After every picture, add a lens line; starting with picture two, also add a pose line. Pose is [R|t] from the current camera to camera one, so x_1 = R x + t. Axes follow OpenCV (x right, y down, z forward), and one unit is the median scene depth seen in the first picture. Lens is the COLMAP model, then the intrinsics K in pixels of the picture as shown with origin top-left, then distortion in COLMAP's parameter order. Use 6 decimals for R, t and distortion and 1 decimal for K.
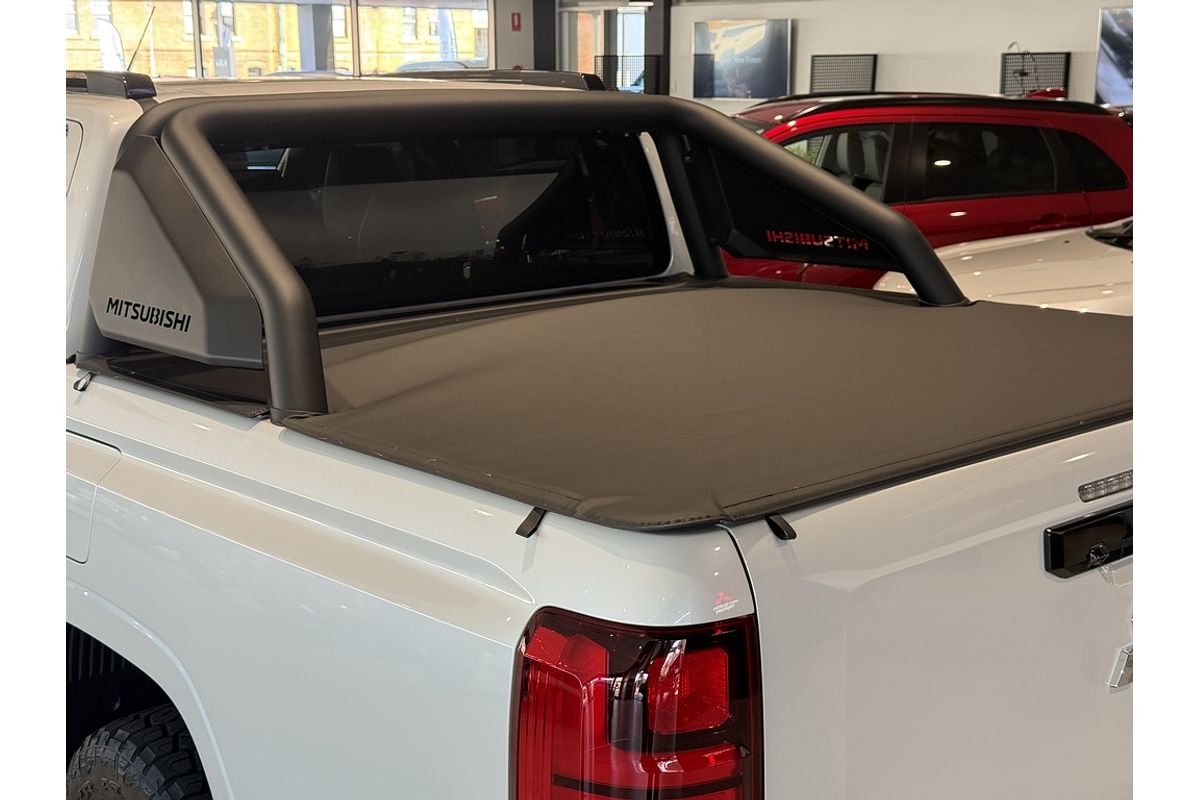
lens RADIAL K [[1681.3, 0, 600.5], [0, 1681.3, 402.0], [0, 0, 1]] dist [0.137733, 0.000000]
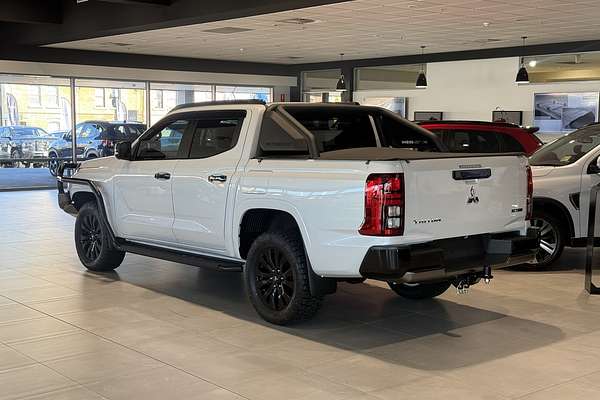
lens RADIAL K [[840.6, 0, 299.3], [0, 840.6, 201.6], [0, 0, 1]] dist [0.137733, 0.000000]
pose [[0.999892, 0.006008, -0.013381, -0.046577], [-0.007334, 0.994824, -0.101344, 0.098765], [0.012702, 0.101431, 0.994761, -0.389483]]
